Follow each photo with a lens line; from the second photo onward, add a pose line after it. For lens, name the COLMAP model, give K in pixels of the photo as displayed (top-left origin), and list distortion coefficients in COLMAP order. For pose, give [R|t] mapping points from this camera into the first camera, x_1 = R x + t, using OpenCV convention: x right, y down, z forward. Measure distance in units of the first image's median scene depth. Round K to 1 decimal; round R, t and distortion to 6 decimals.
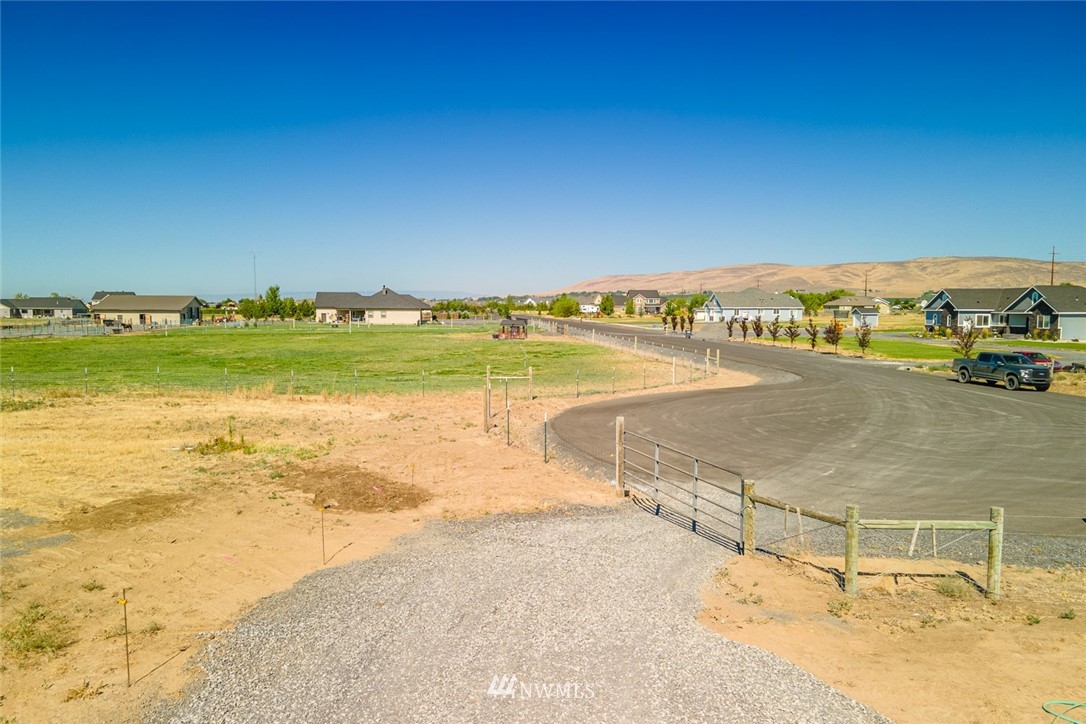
lens RADIAL K [[801.2, 0, 543.0], [0, 801.2, 362.0], [0, 0, 1]] dist [0.035587, 0.003693]
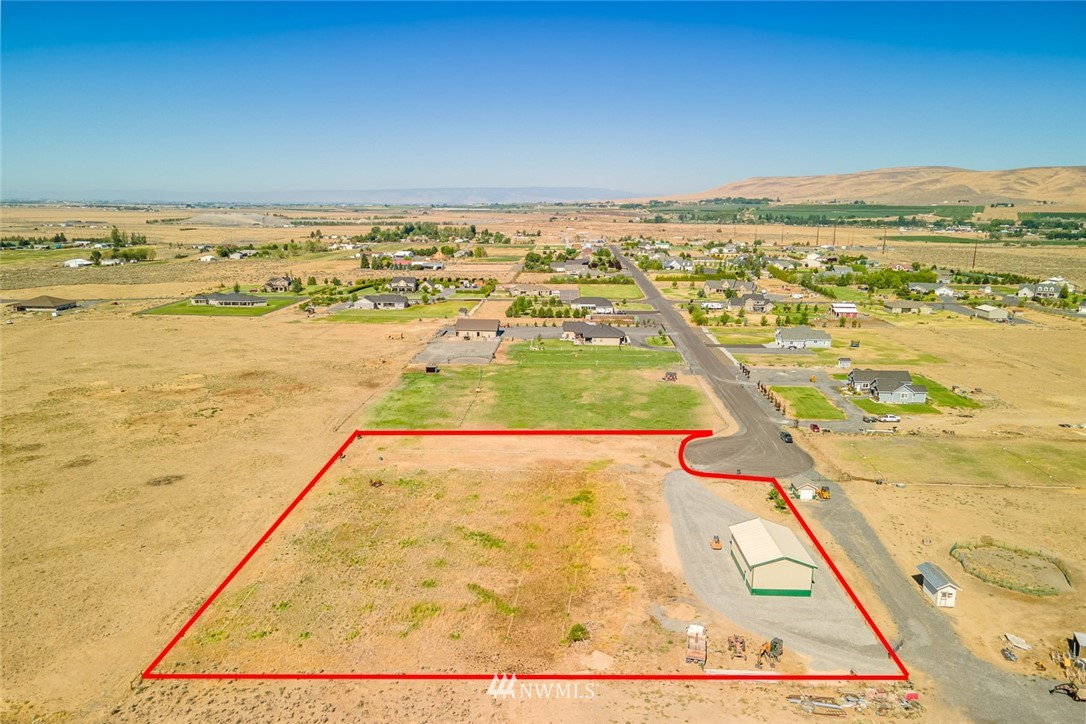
lens RADIAL K [[797.3, 0, 543.0], [0, 797.3, 362.0], [0, 0, 1]] dist [0.037148, 0.026509]
pose [[0.984993, 0.041991, -0.167410, -0.010427], [-0.020965, 0.991880, 0.125438, -0.230545], [0.171318, -0.120046, 0.977875, -0.875793]]
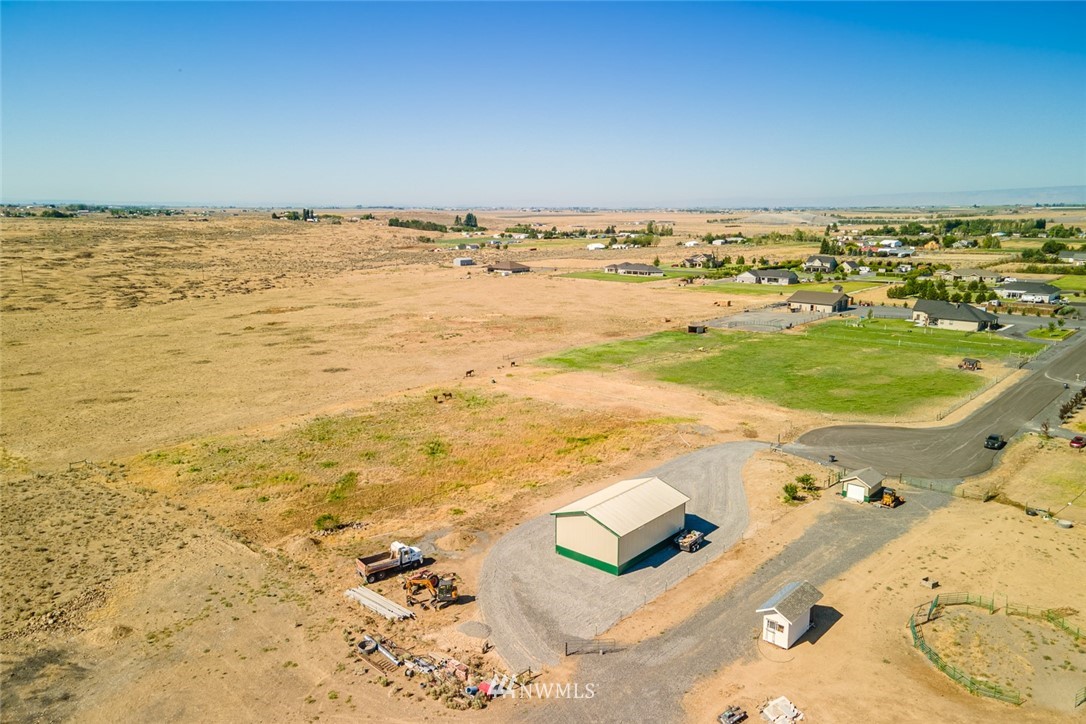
lens RADIAL K [[786.2, 0, 537.4], [0, 786.2, 345.6], [0, 0, 1]] dist [0.038241, -0.004654]
pose [[0.645035, 0.131131, -0.752818, 0.415751], [-0.051262, 0.990372, 0.128587, -0.159757], [0.762432, -0.044352, 0.645547, -0.557490]]
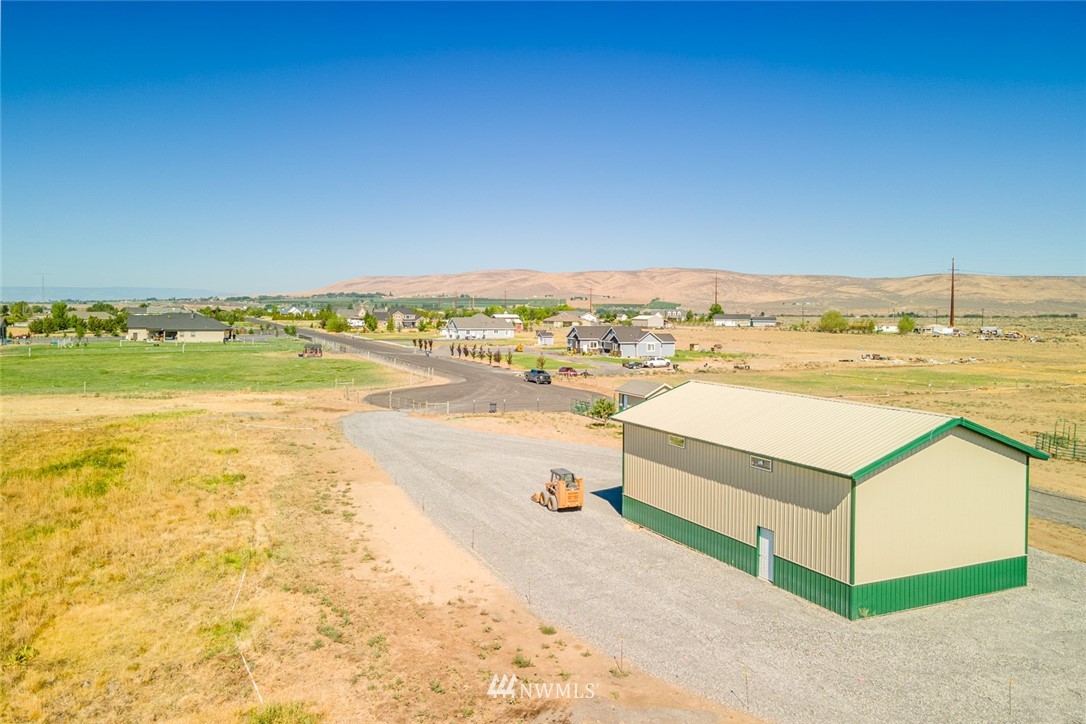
lens RADIAL K [[793.4, 0, 543.0], [0, 793.4, 362.0], [0, 0, 1]] dist [0.042751, 0.008819]
pose [[0.955785, -0.011810, 0.293830, -0.039312], [0.012229, 0.999925, 0.000411, -0.008828], [-0.293813, 0.003201, 0.955858, -0.346967]]
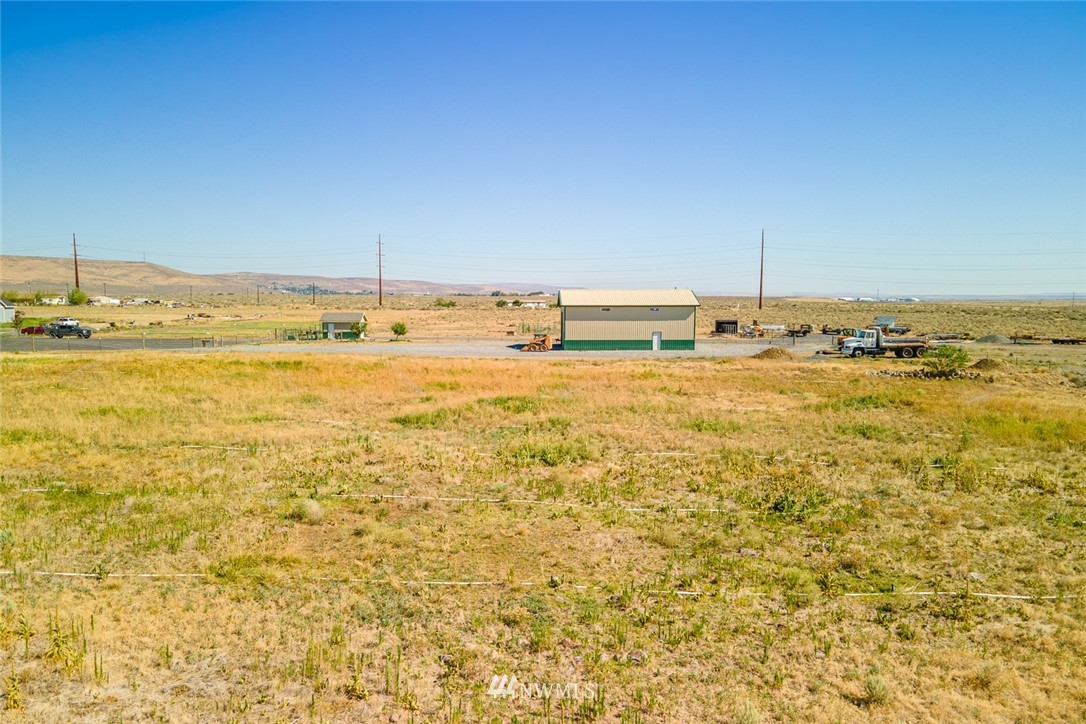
lens RADIAL K [[793.4, 0, 543.0], [0, 793.4, 362.0], [0, 0, 1]] dist [0.042751, 0.008819]
pose [[0.140772, -0.083146, 0.986544, -0.423585], [0.067939, 0.994930, 0.074158, 0.003887], [-0.987708, 0.056585, 0.145707, -0.206167]]
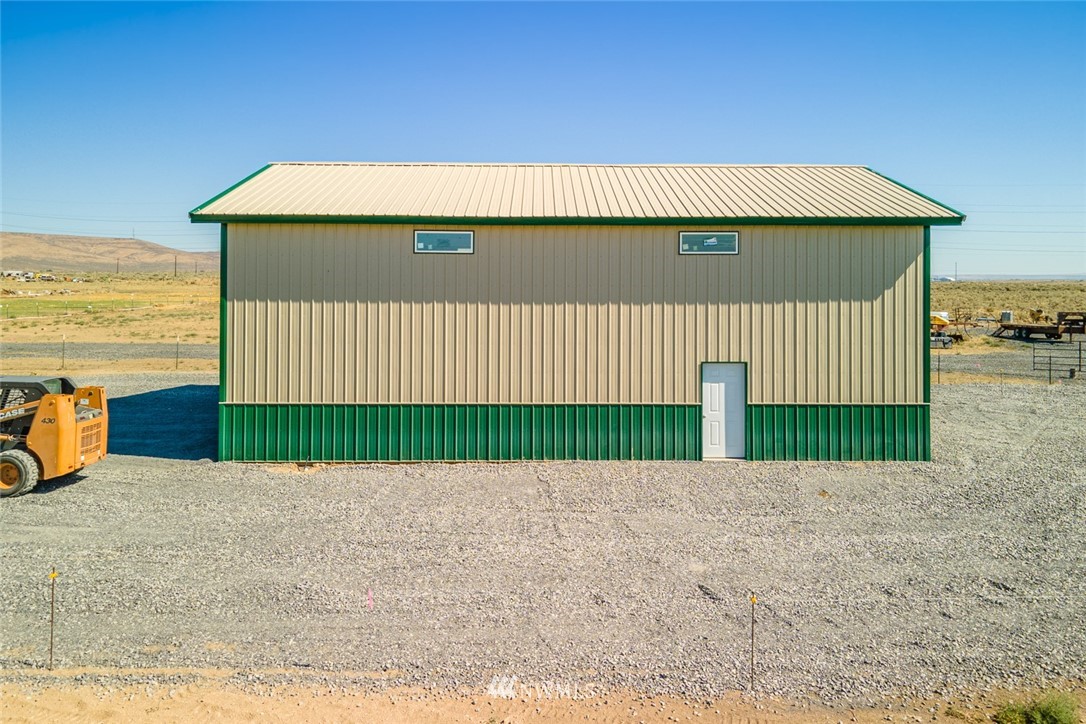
lens RADIAL K [[822.3, 0, 543.6], [0, 822.3, 264.6], [0, 0, 1]] dist [0.058355, 0.005152]
pose [[0.149528, 0.014256, 0.988655, -0.042060], [0.060482, 0.997892, -0.023536, 0.015881], [-0.986906, 0.063315, 0.148351, -0.199821]]
